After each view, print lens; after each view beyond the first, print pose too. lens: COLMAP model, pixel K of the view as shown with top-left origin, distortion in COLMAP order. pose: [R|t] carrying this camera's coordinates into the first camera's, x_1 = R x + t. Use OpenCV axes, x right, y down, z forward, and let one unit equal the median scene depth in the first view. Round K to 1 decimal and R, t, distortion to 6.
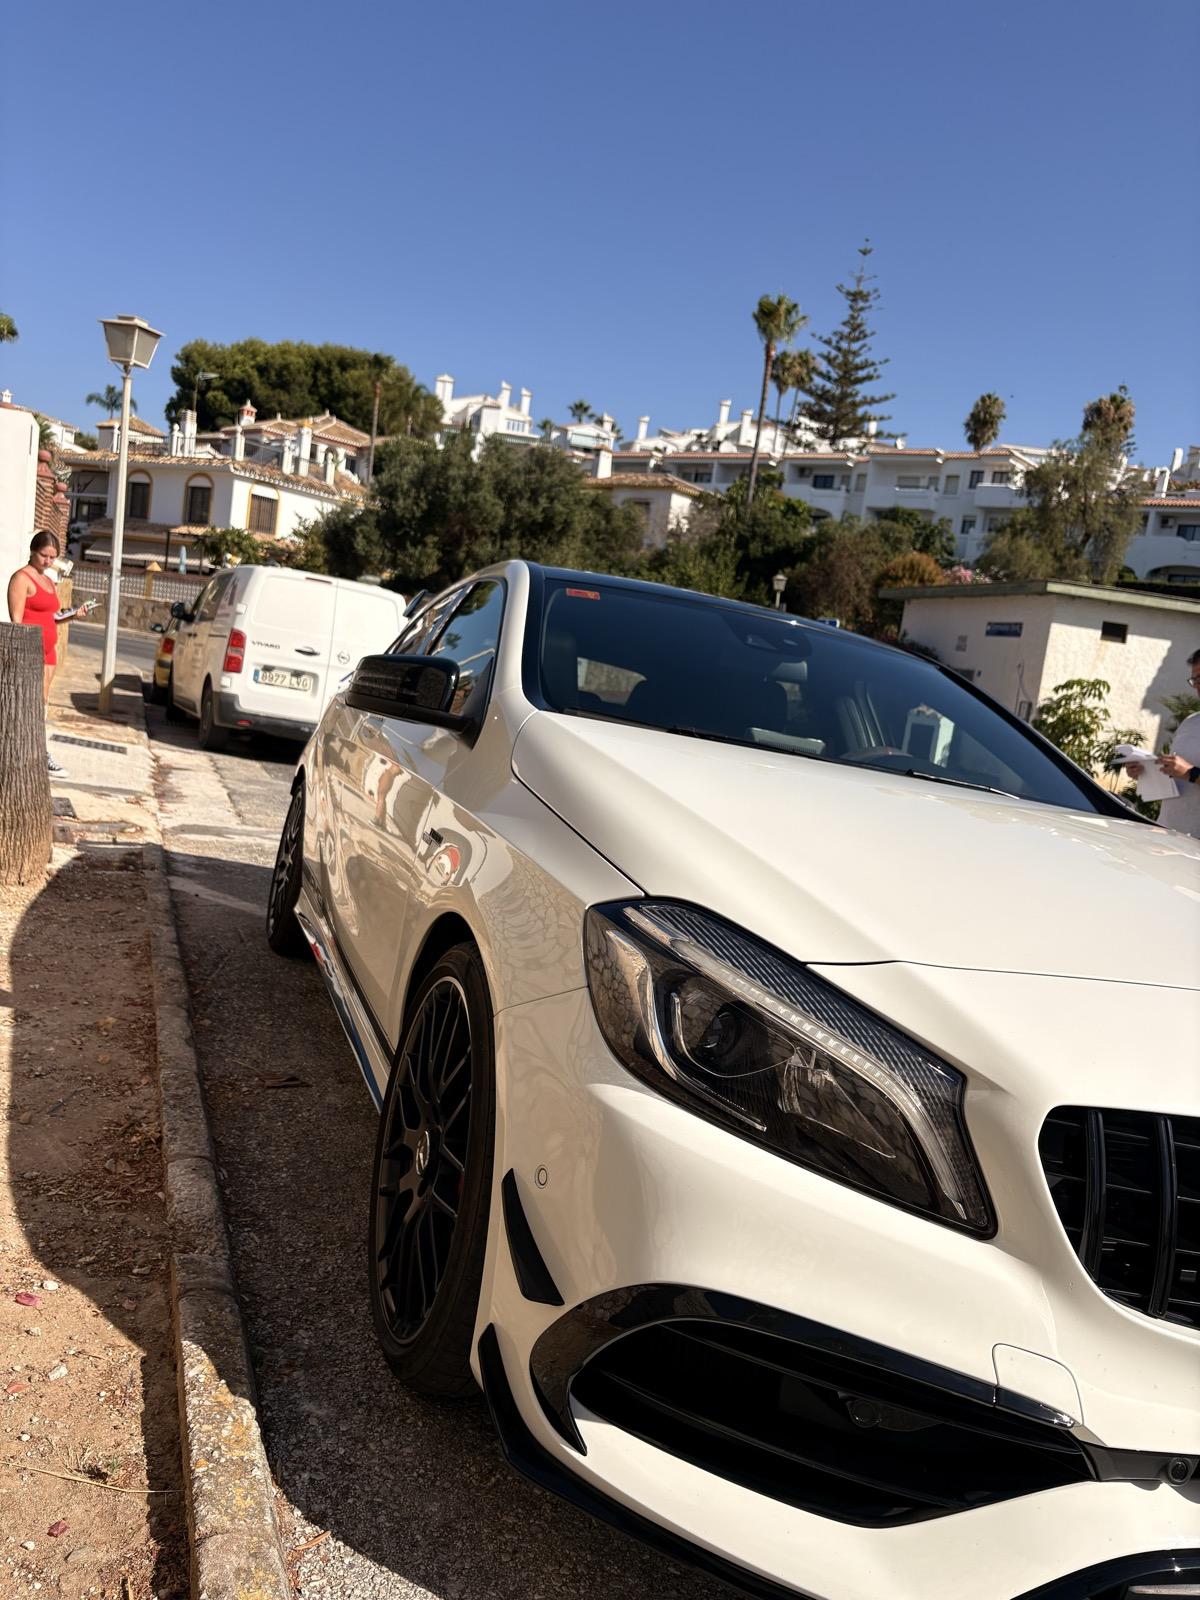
lens RADIAL K [[1207.5, 0, 599.3], [0, 1207.5, 798.7], [0, 0, 1]] dist [0.006150, 0.011572]
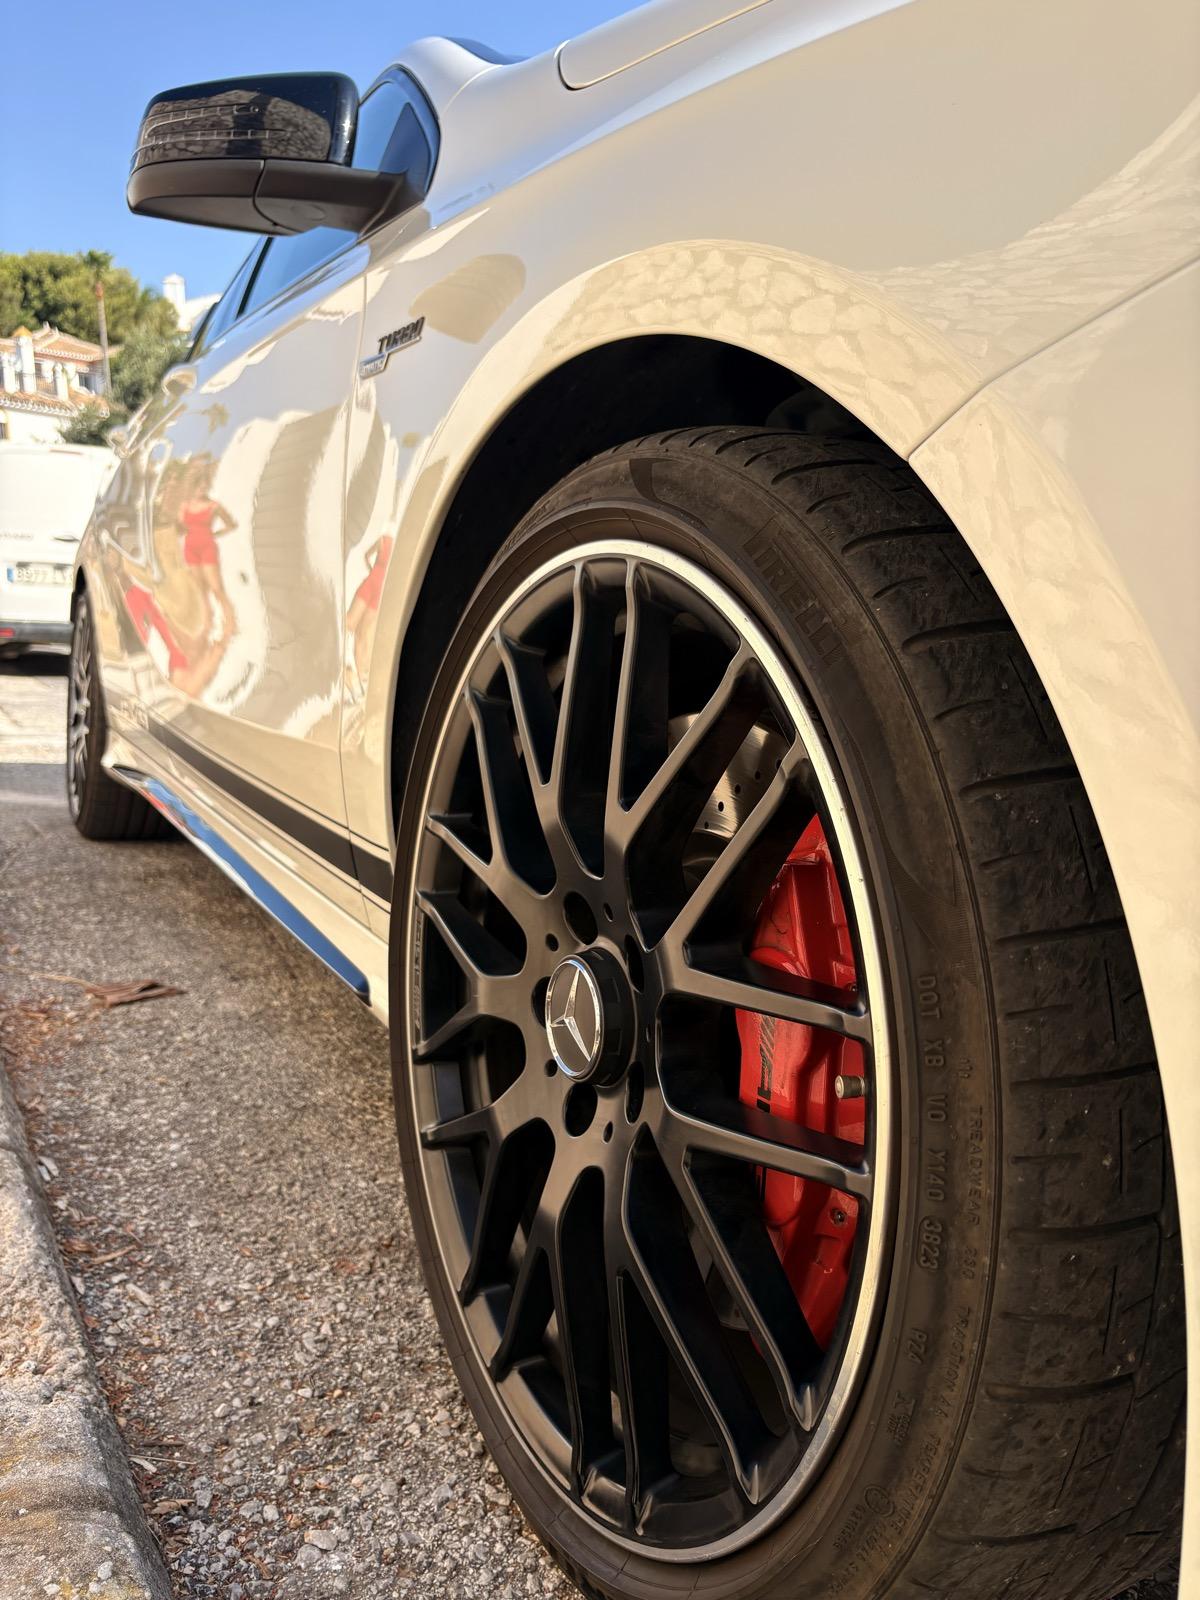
lens RADIAL K [[1217.8, 0, 597.9], [0, 1217.8, 801.5], [0, 0, 1]] dist [0.011308, 0.008976]
pose [[0.978325, -0.154818, 0.137518, -0.103910], [0.142385, 0.985134, 0.096114, 0.111322], [-0.150354, -0.074450, 0.985825, 0.368319]]
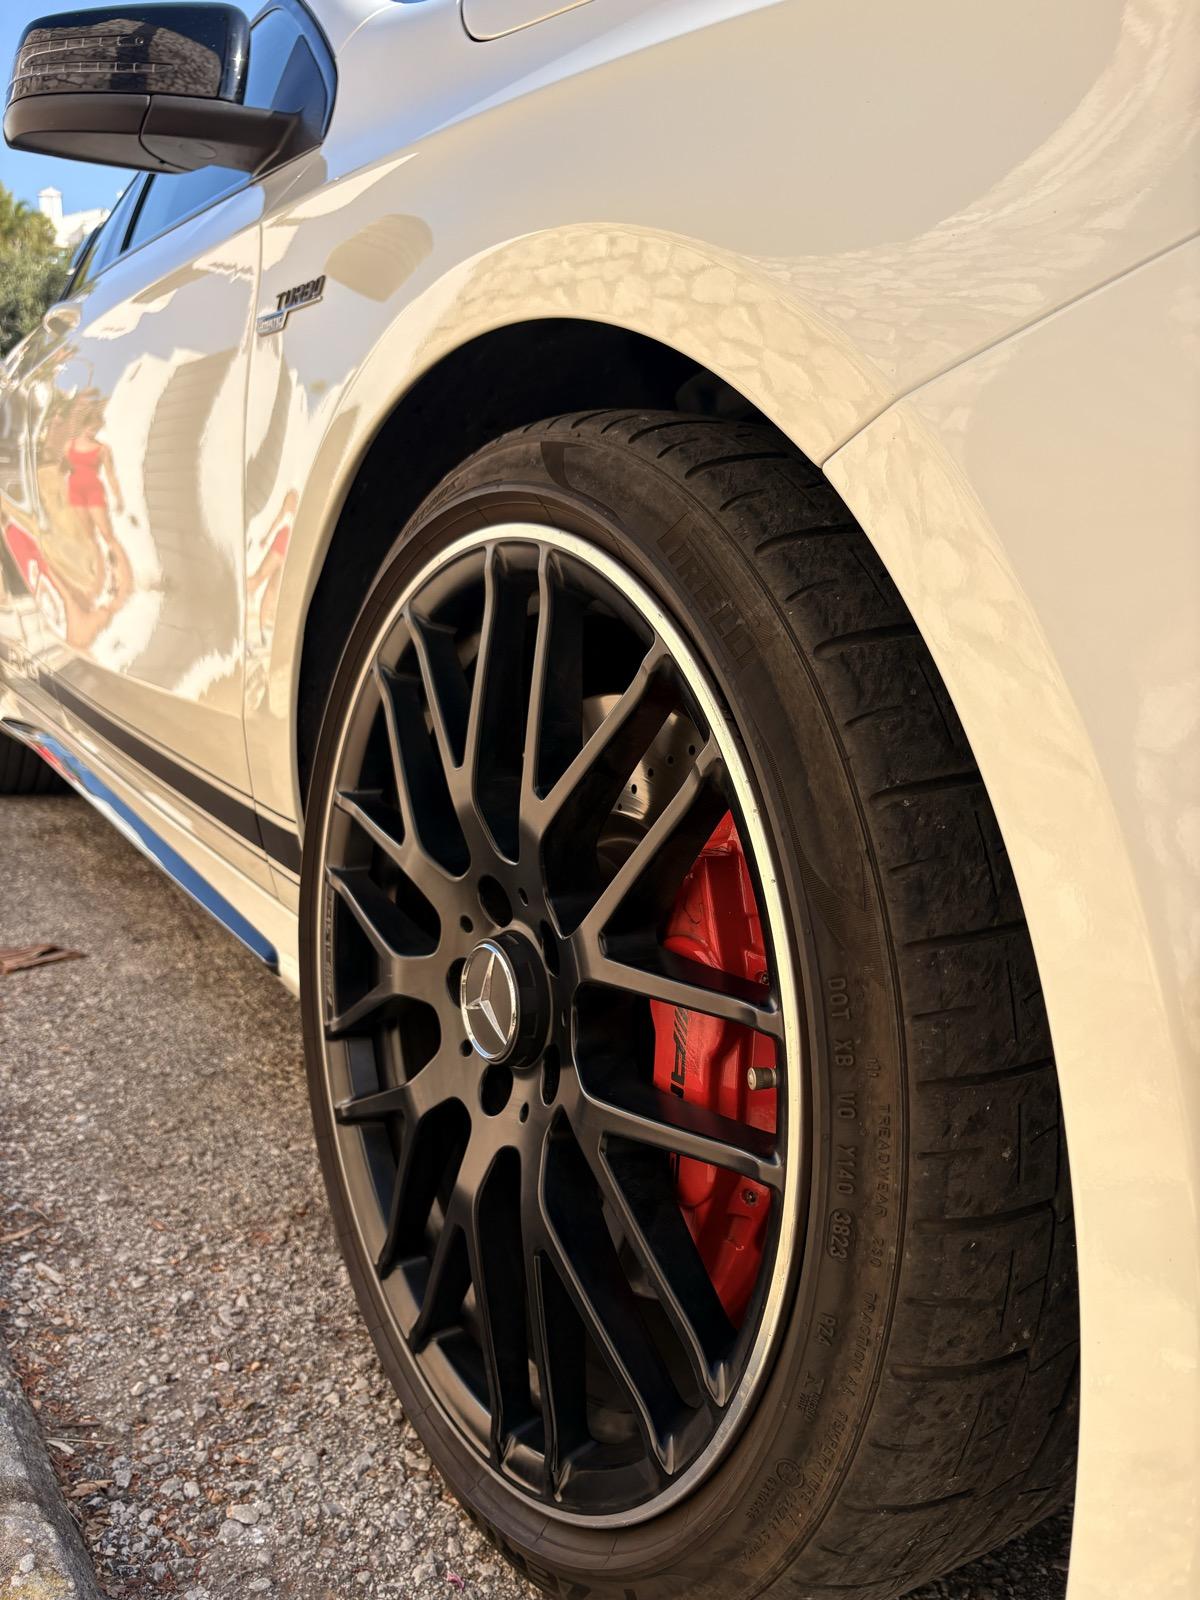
lens RADIAL K [[1217.9, 0, 588.2], [0, 1217.9, 801.9], [0, 0, 1]] dist [0.022536, -0.013868]
pose [[0.965664, -0.170129, 0.196338, -0.103900], [0.140855, 0.977889, 0.154572, 0.103317], [-0.218294, -0.121609, 0.968276, 0.368792]]
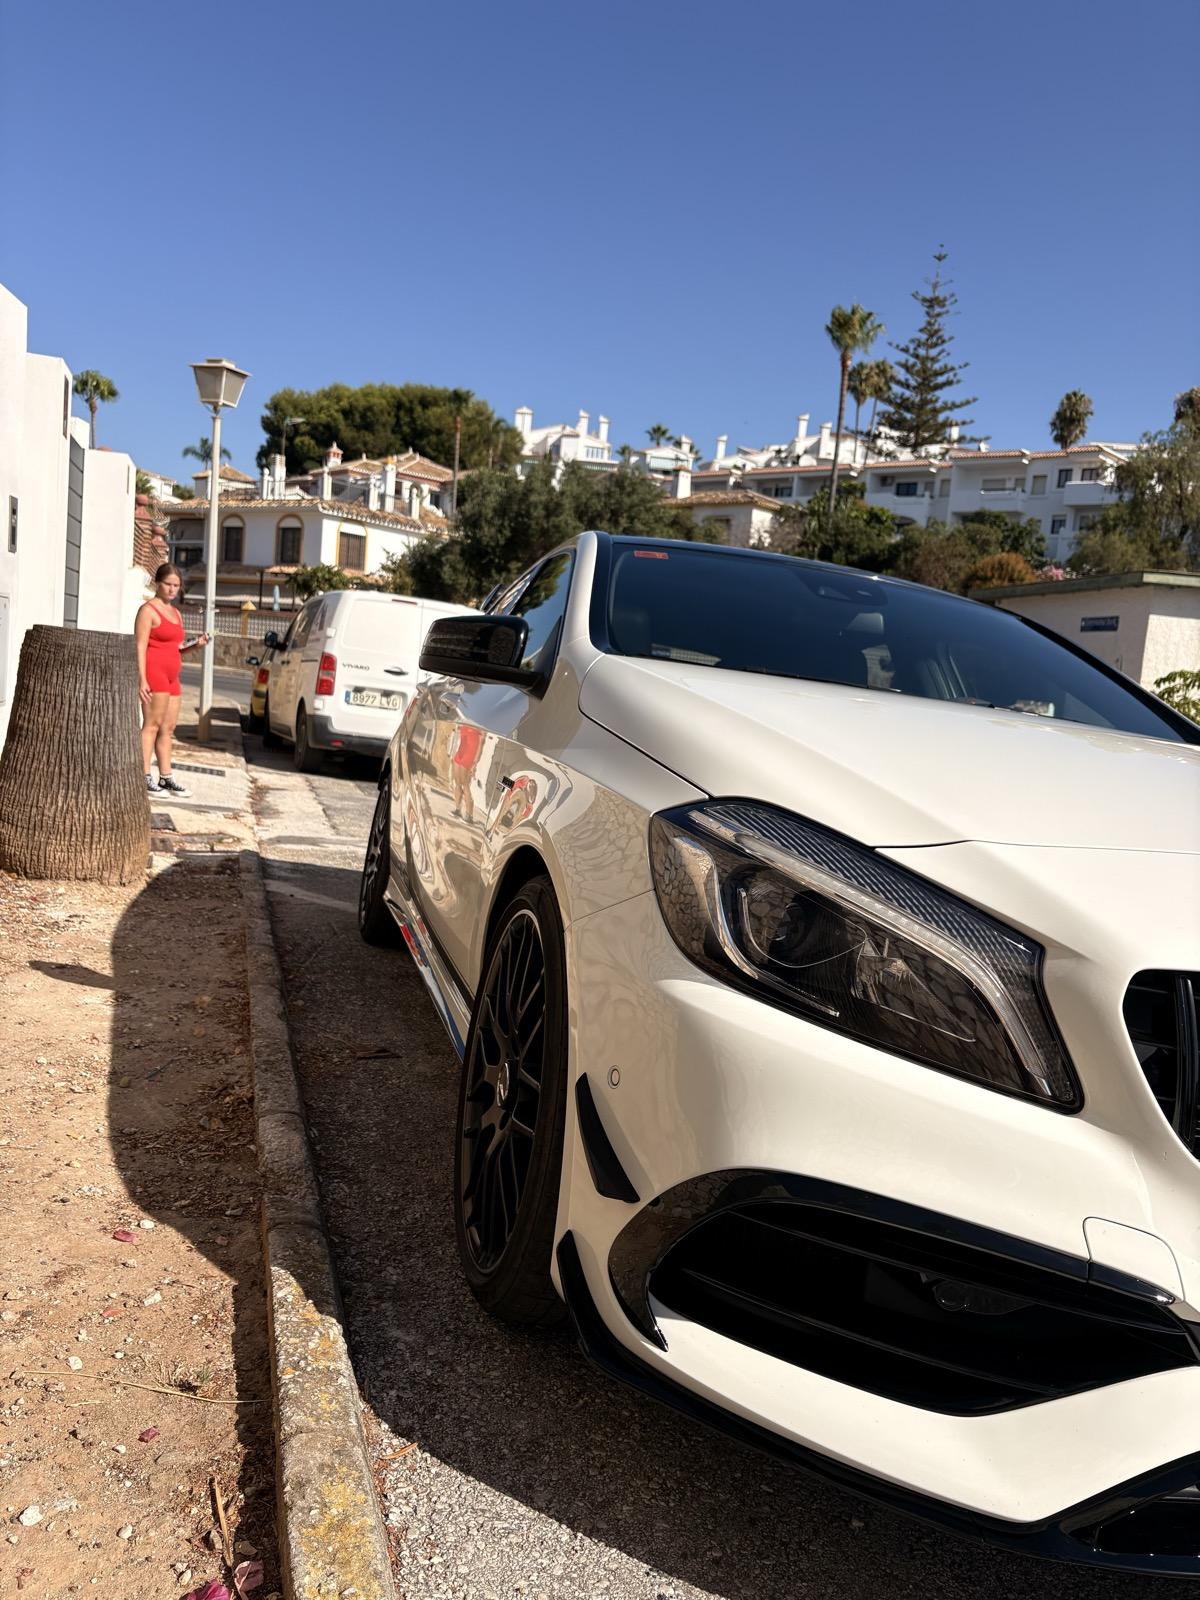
lens RADIAL K [[1205.8, 0, 601.8], [0, 1205.8, 792.2], [0, 0, 1]] dist [0.012870, 0.010450]
pose [[0.996558, -0.038152, -0.073600, 0.010517], [0.036408, 0.999027, -0.024907, 0.045617], [0.074478, 0.022141, 0.996977, 0.003020]]
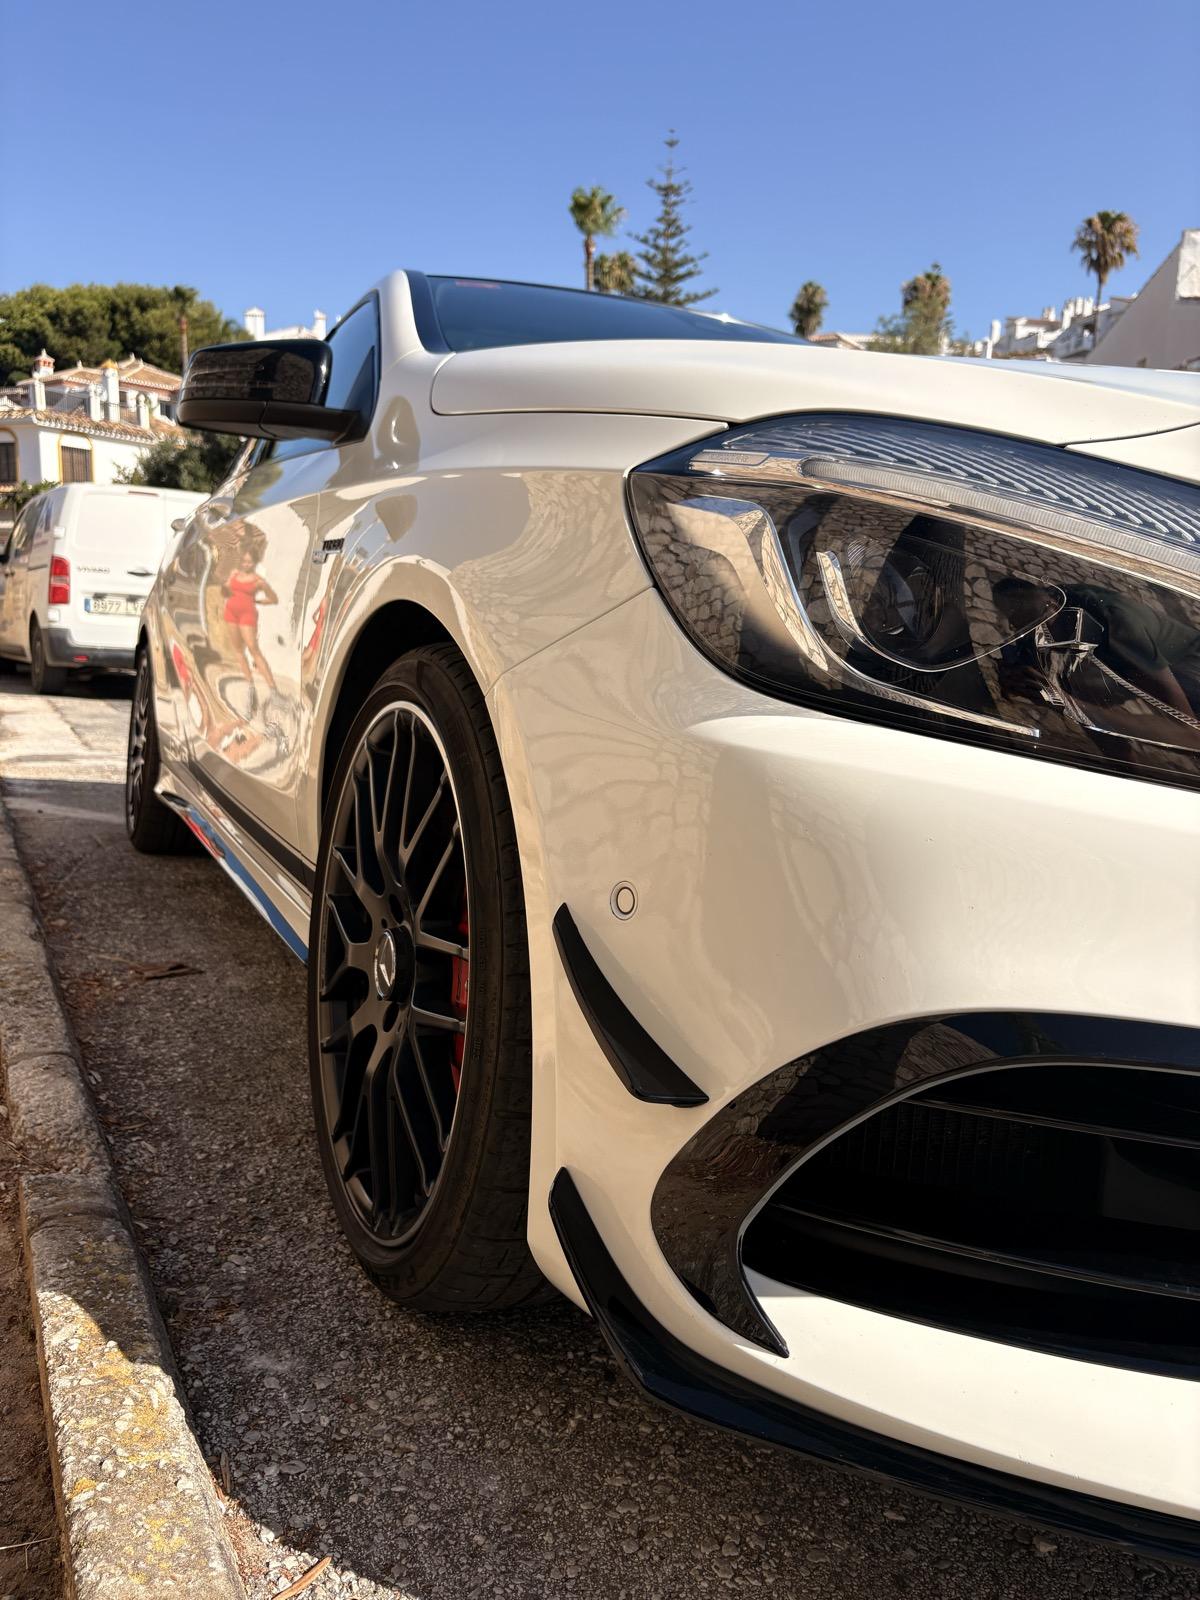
lens RADIAL K [[1213.3, 0, 592.0], [0, 1213.3, 787.4], [0, 0, 1]] dist [0.016014, -0.012691]
pose [[0.988026, -0.122143, 0.094264, -0.048755], [0.117137, 0.991481, 0.056951, 0.099665], [-0.100417, -0.045227, 0.993917, 0.192422]]
